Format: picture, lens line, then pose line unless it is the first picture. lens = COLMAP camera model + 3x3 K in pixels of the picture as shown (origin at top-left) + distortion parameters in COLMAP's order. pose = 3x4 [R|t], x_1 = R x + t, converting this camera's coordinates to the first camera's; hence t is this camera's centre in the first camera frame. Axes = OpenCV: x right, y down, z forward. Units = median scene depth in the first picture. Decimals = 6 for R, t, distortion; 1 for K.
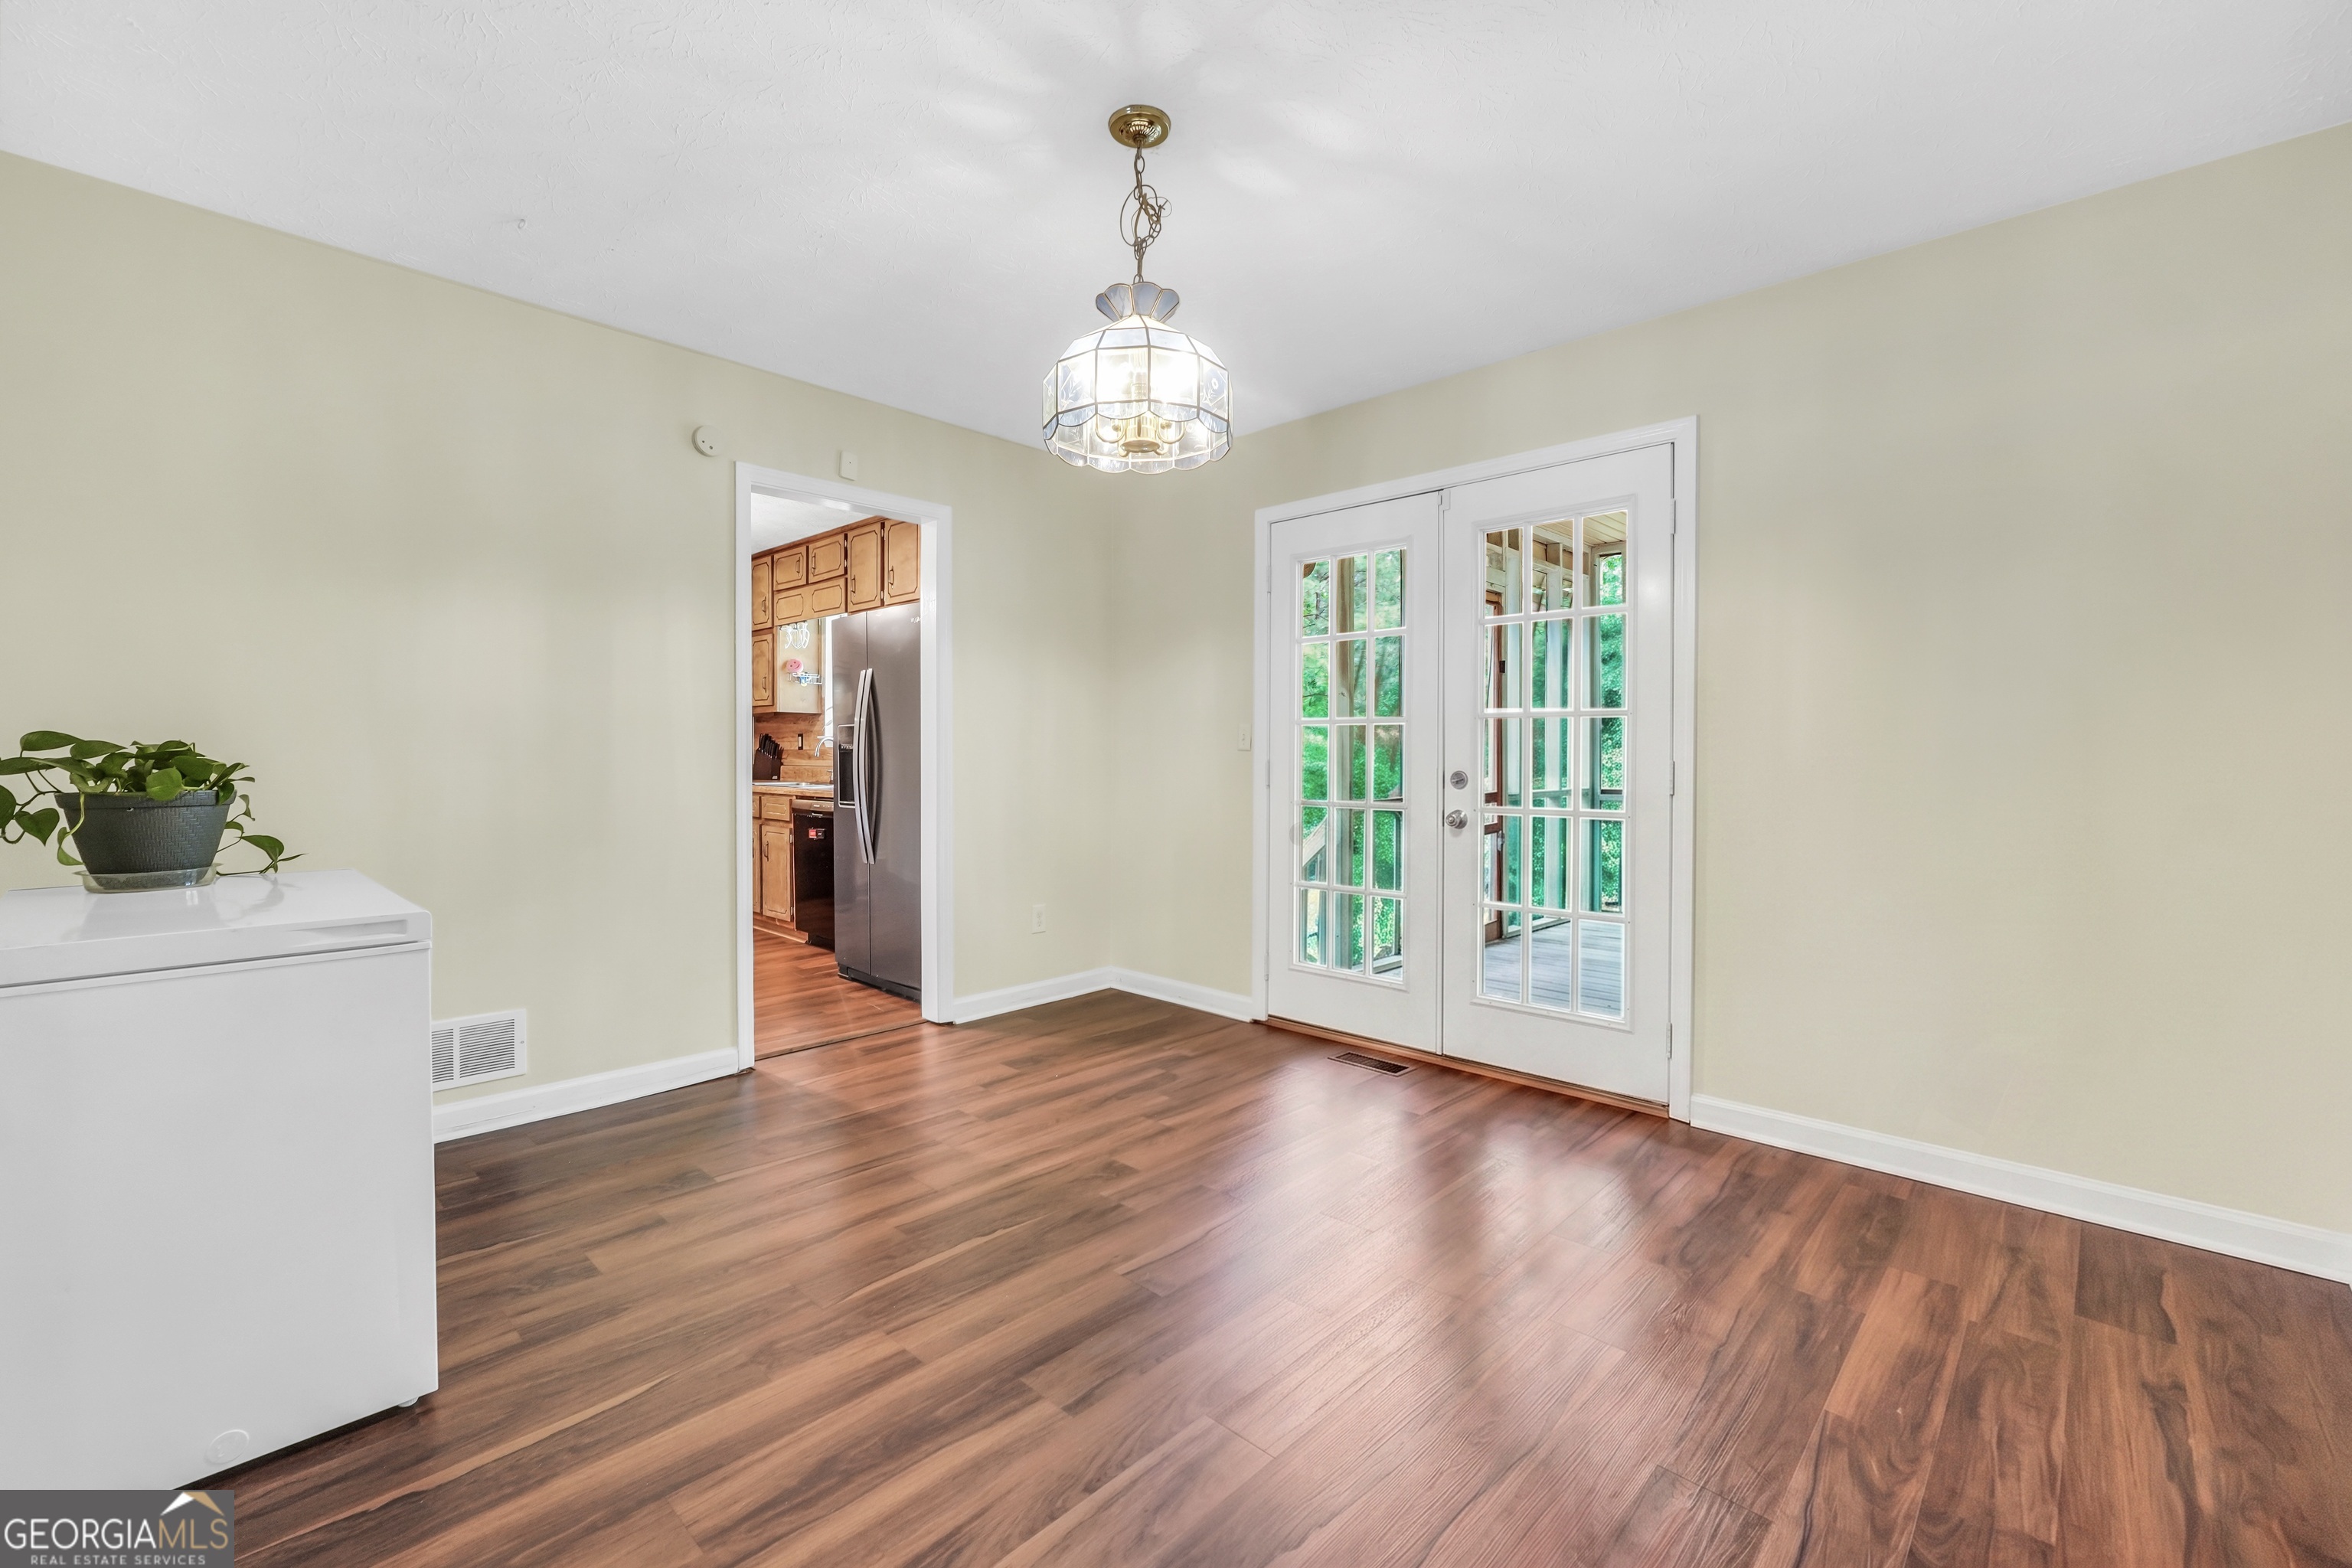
lens RADIAL K [[995.9, 0, 1168.8], [0, 995.9, 777.6], [0, 0, 1]] dist [-0.018920, 0.006552]
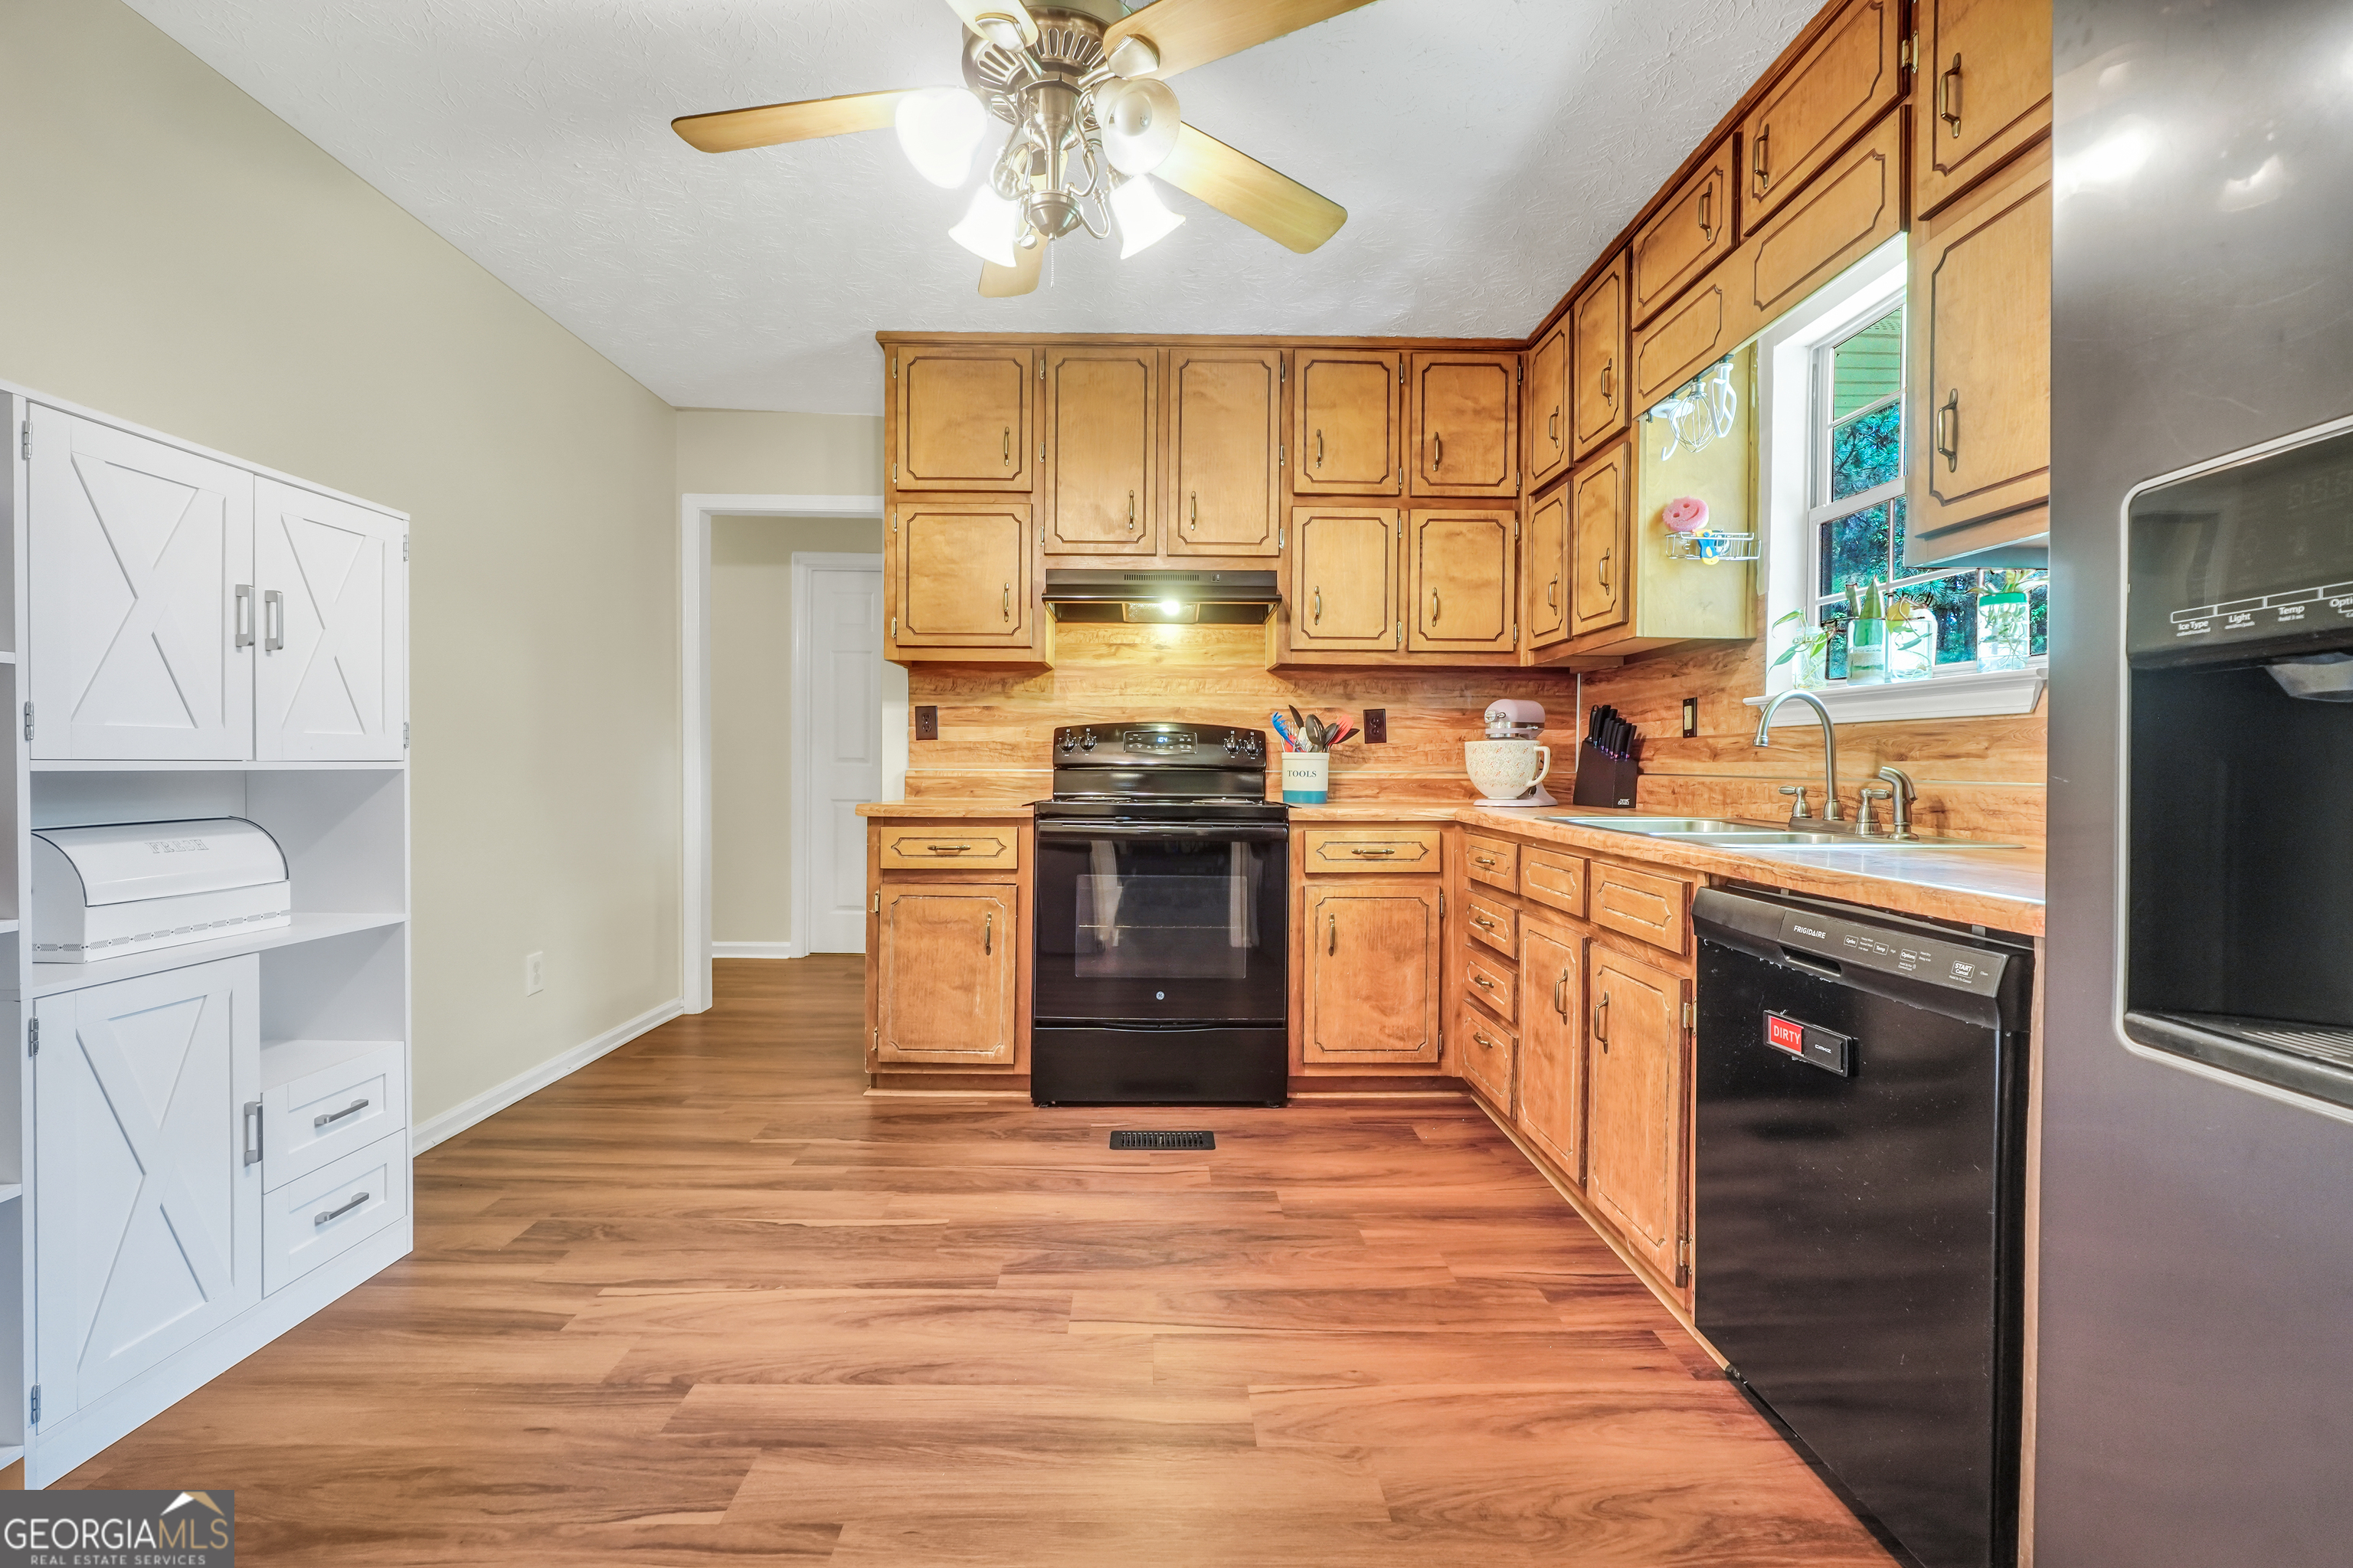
lens RADIAL K [[996.4, 0, 1169.3], [0, 996.4, 777.6], [0, 0, 1]] dist [-0.018920, 0.006552]
pose [[0.700280, 0.013130, -0.713747, -0.389760], [-0.022473, 0.999741, -0.003658, -0.007758], [0.713514, 0.018602, 0.700394, 0.953181]]
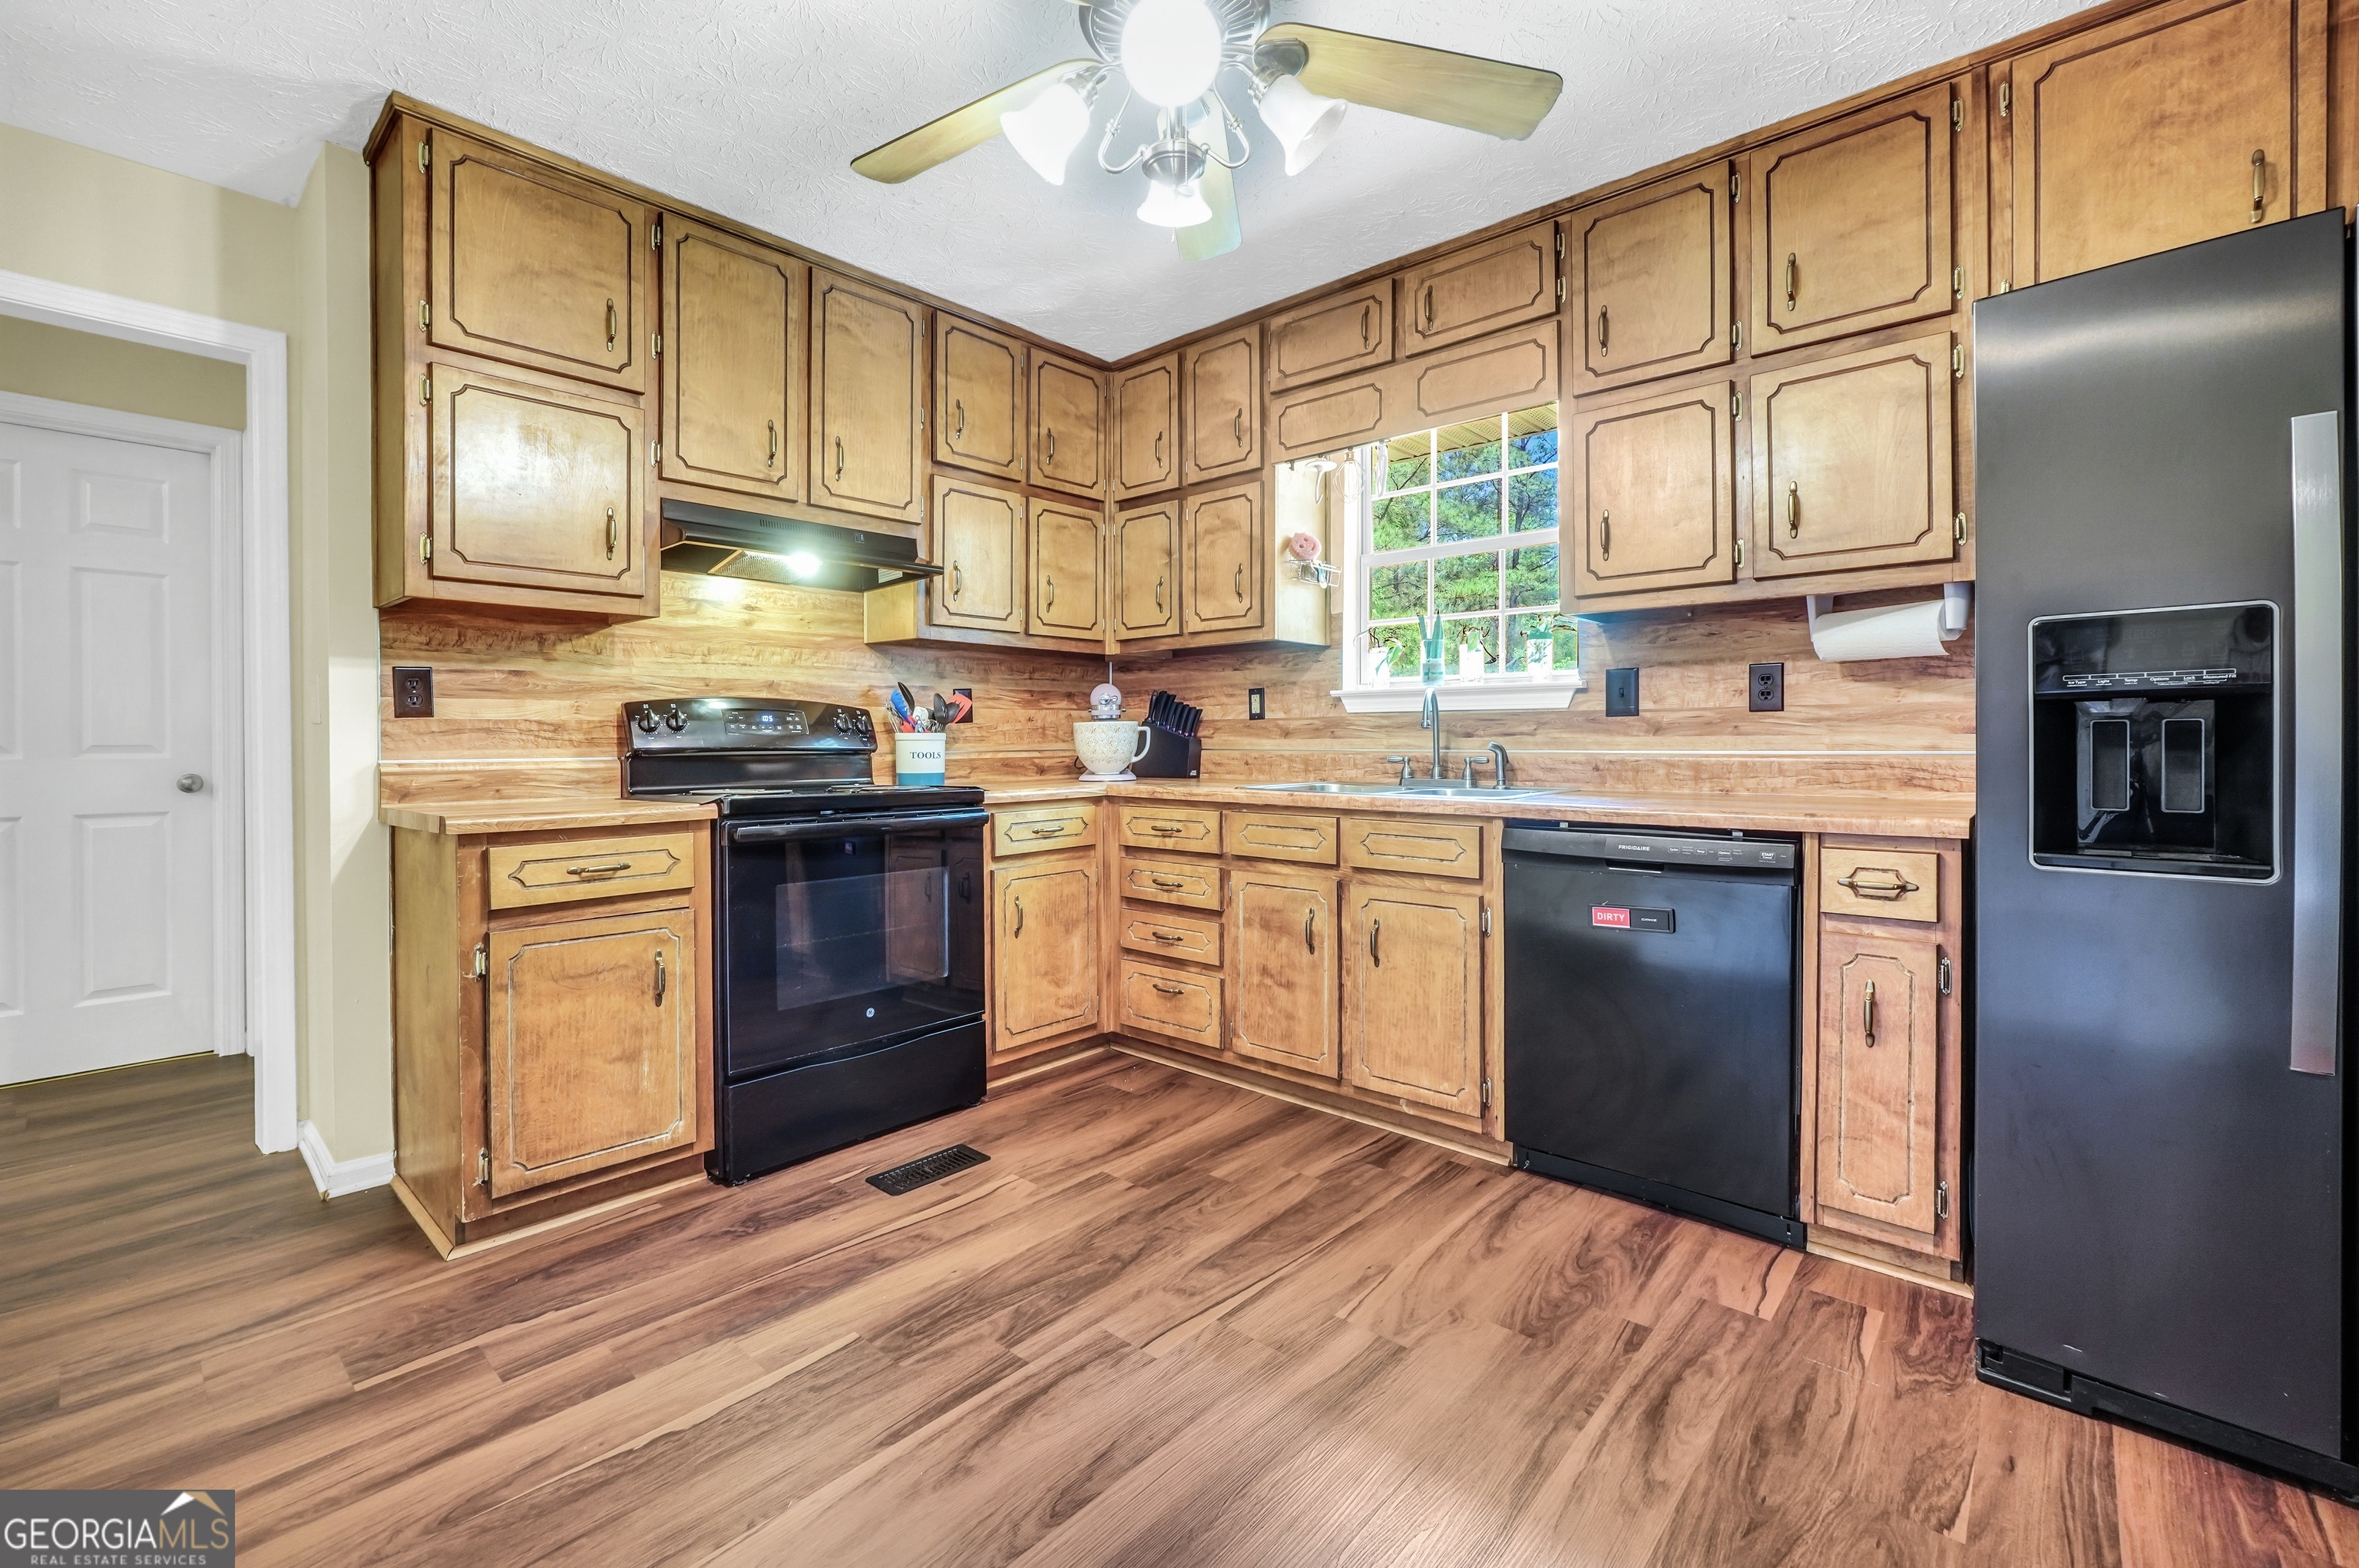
lens RADIAL K [[1003.2, 0, 1164.8], [0, 1003.2, 747.1], [0, 0, 1]] dist [-0.017008, 0.006510]
pose [[0.999782, -0.007572, 0.019475, -0.739032], [0.007896, 0.999831, -0.016597, -0.008341], [-0.019346, 0.016747, 0.999673, 0.814285]]
